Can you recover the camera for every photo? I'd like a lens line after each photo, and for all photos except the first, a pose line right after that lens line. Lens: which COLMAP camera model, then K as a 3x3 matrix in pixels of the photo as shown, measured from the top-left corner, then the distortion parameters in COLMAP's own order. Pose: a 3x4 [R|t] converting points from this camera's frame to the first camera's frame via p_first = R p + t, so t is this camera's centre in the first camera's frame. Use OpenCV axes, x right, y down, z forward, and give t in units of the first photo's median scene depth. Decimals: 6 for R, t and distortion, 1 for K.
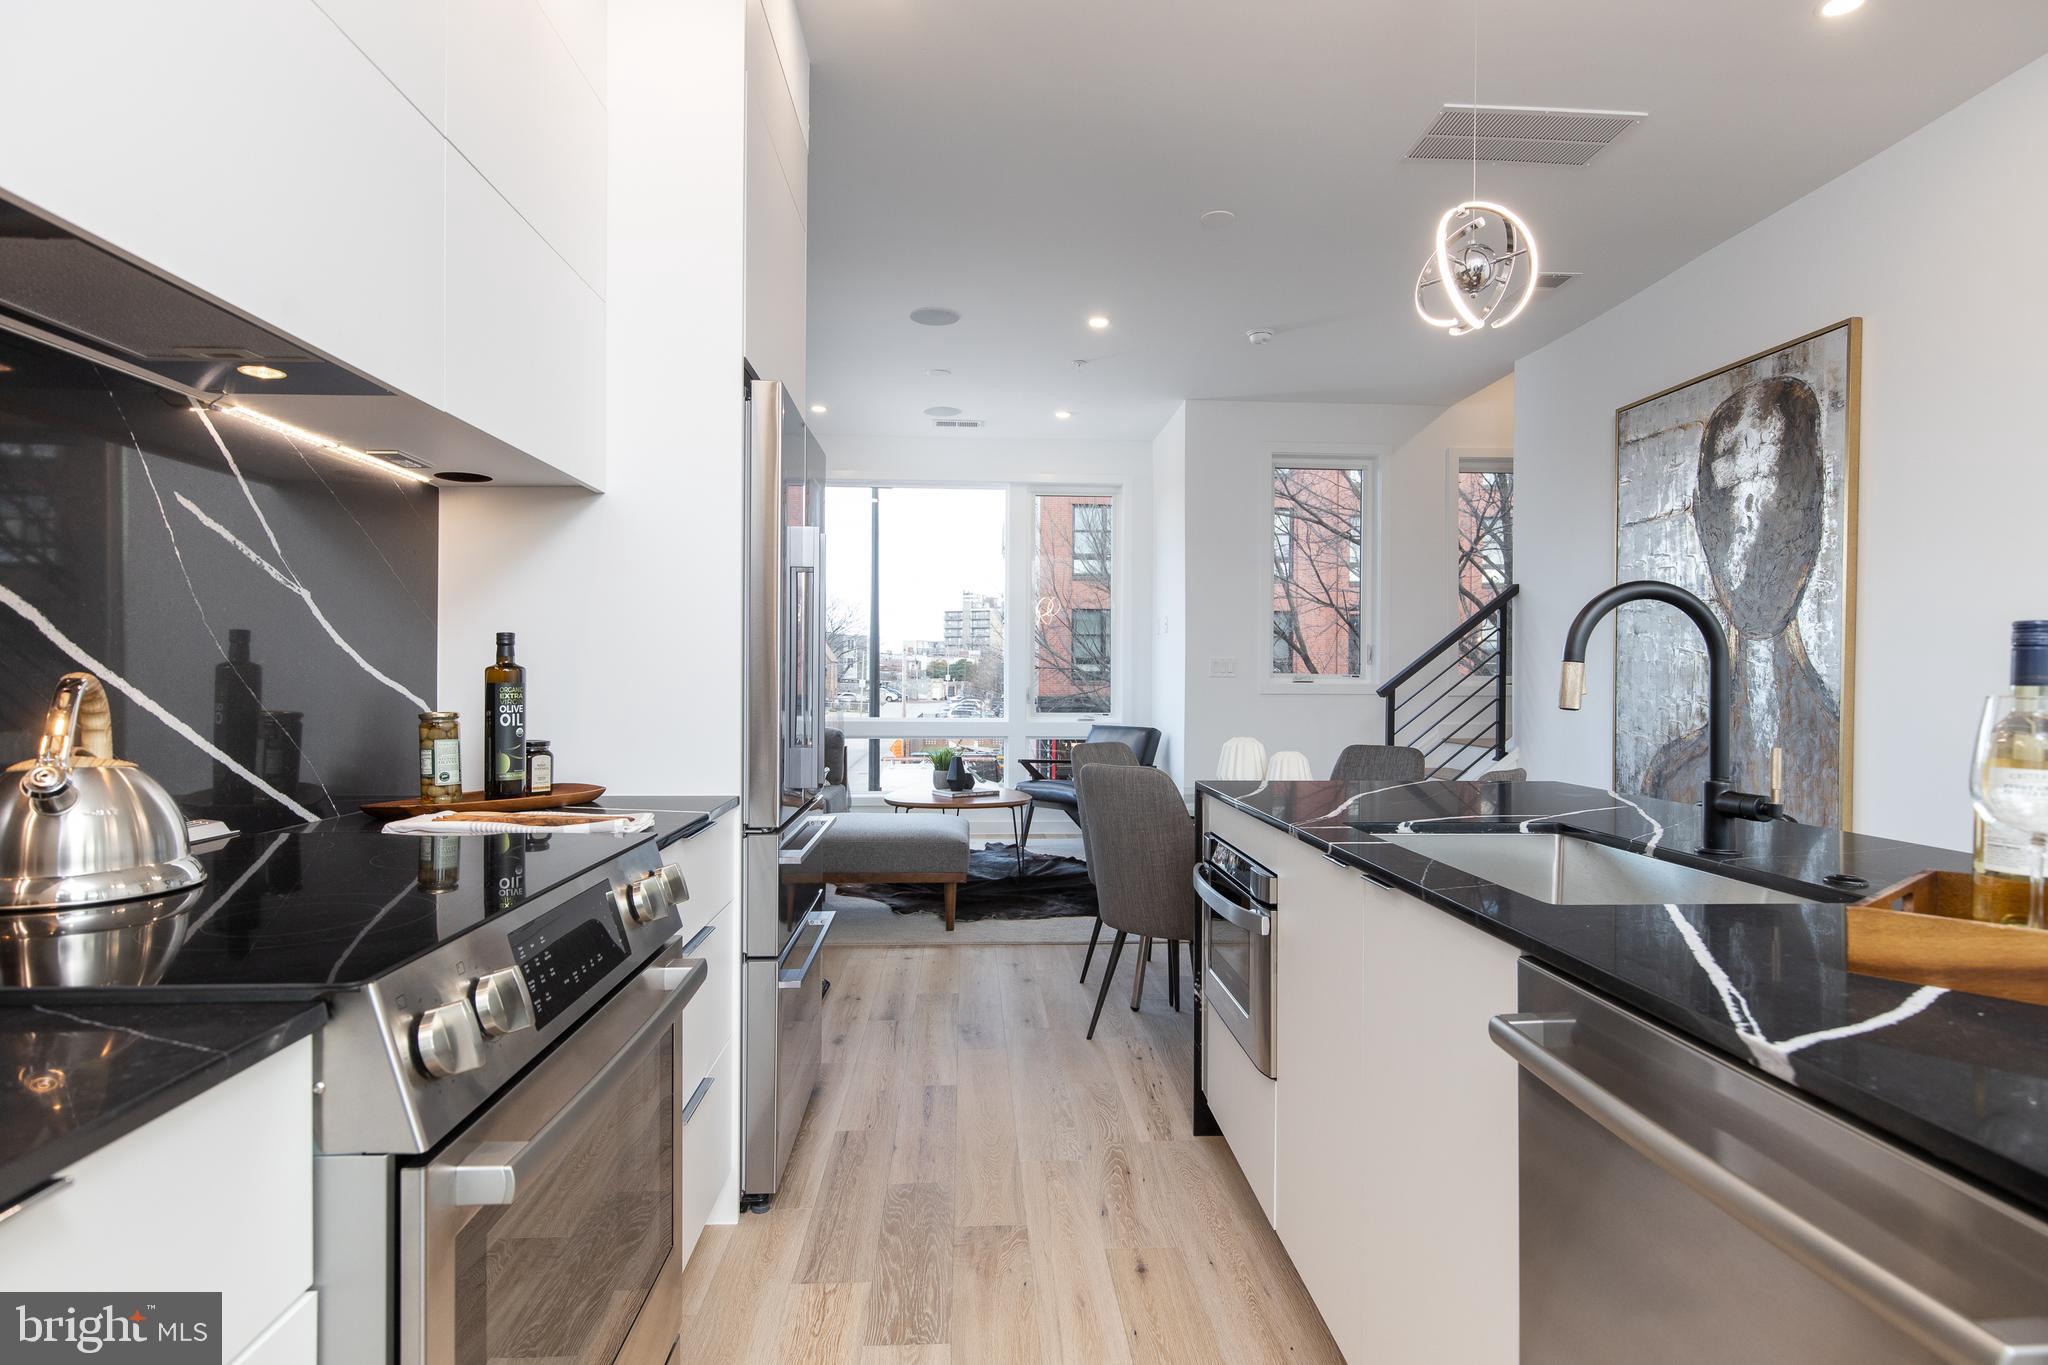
lens RADIAL K [[1134.0, 0, 1026.6], [0, 1134.0, 689.4], [0, 0, 1]] dist [0.002477, 0.000152]
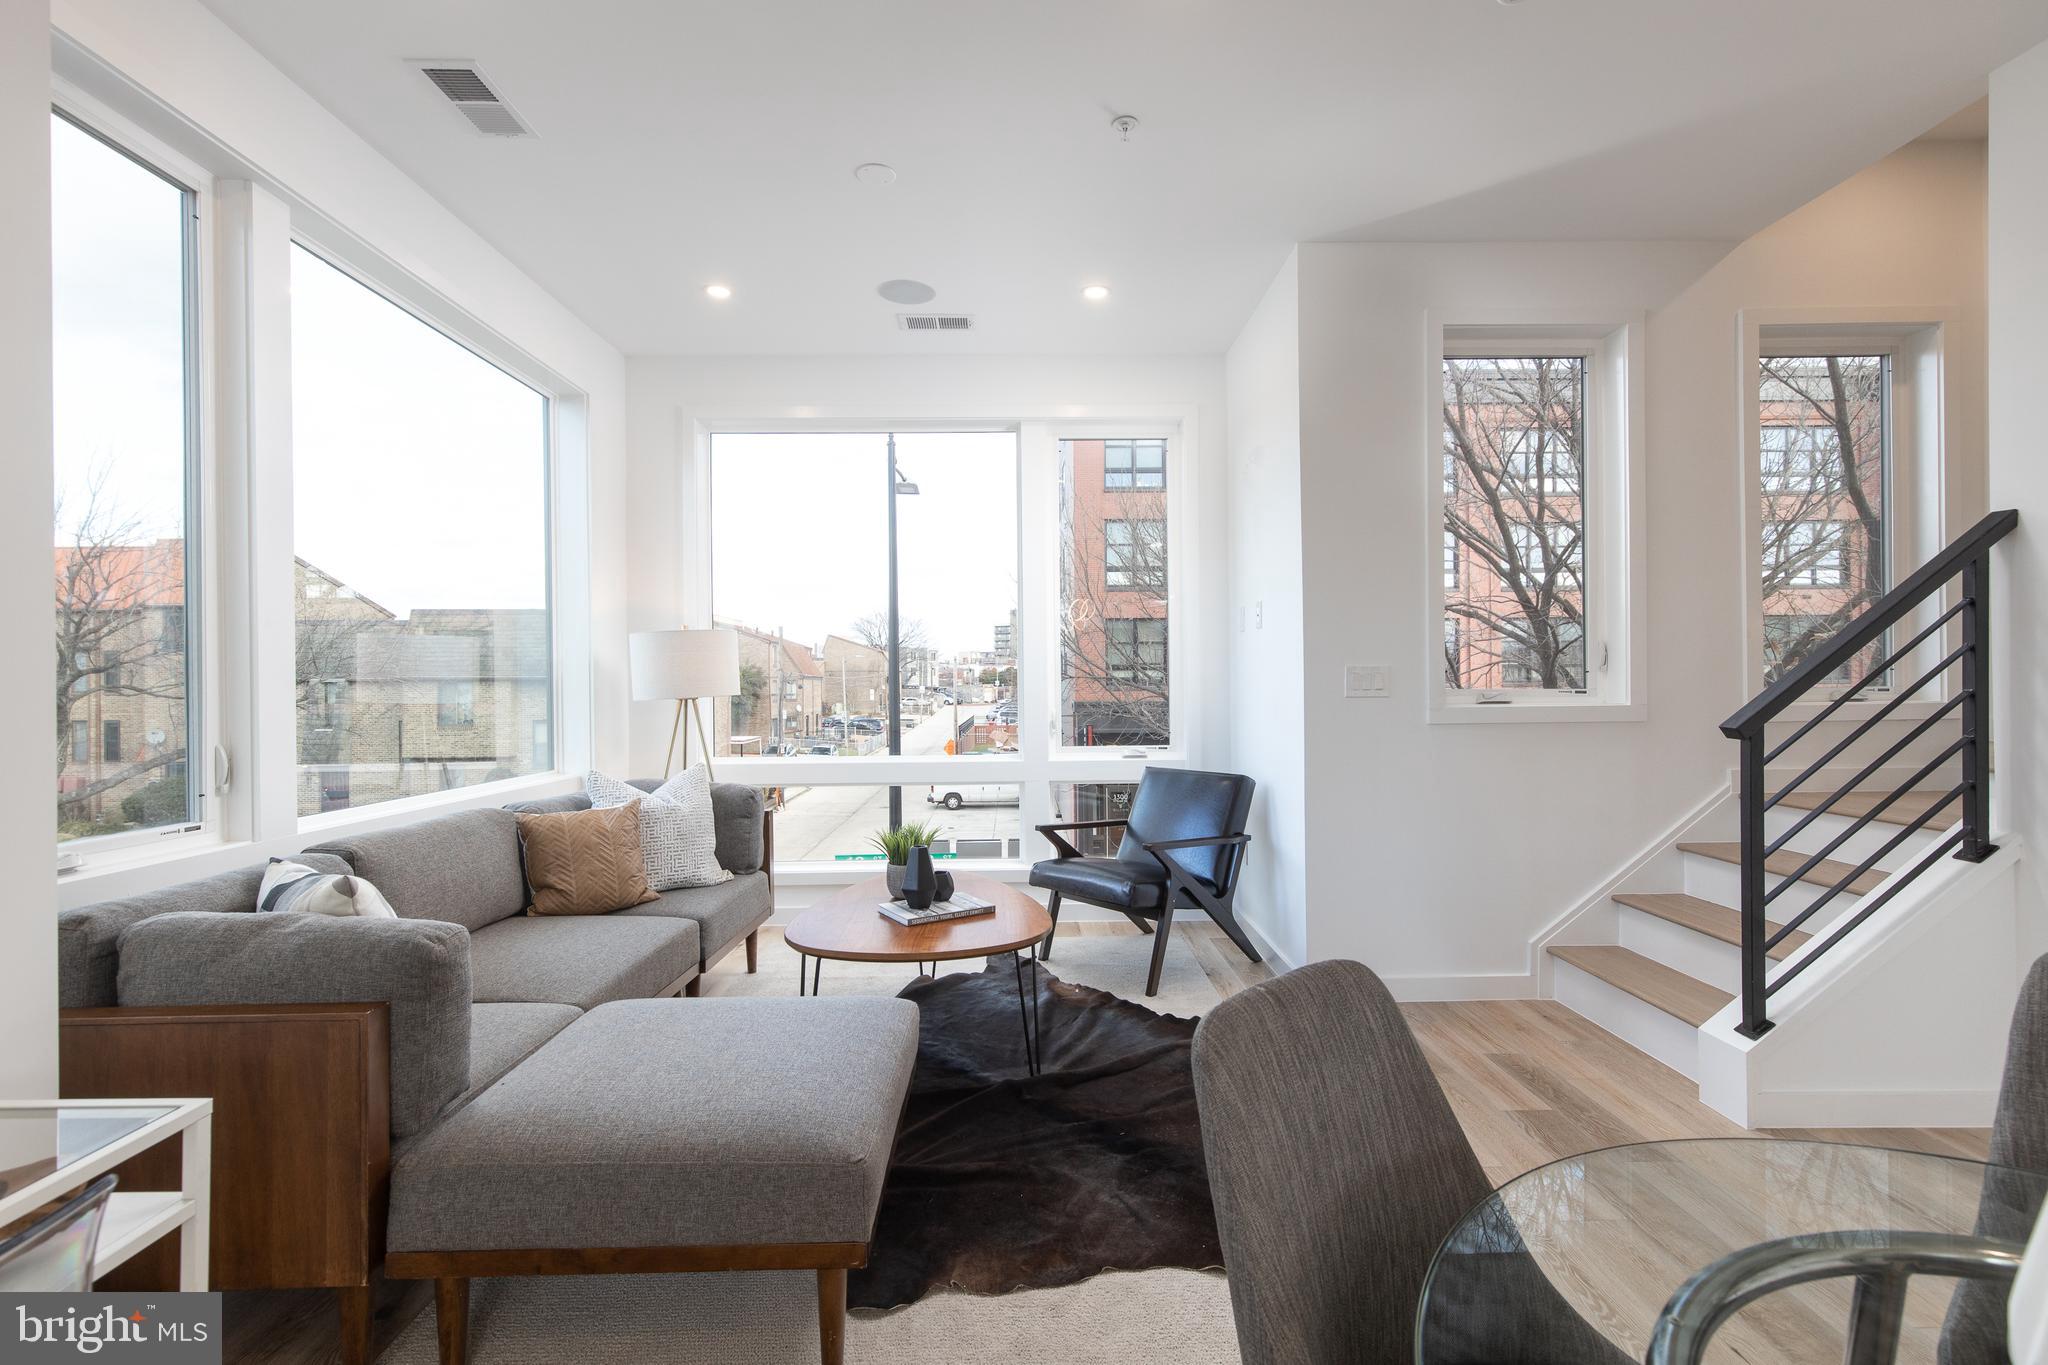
lens RADIAL K [[914.0, 0, 1023.4], [0, 914.0, 679.4], [0, 0, 1]] dist [0.001172, 0.000004]
pose [[0.998728, -0.014460, -0.048311, 0.013762], [0.013884, 0.999829, -0.012223, -0.017746], [0.048479, 0.011537, 0.998758, 0.527517]]
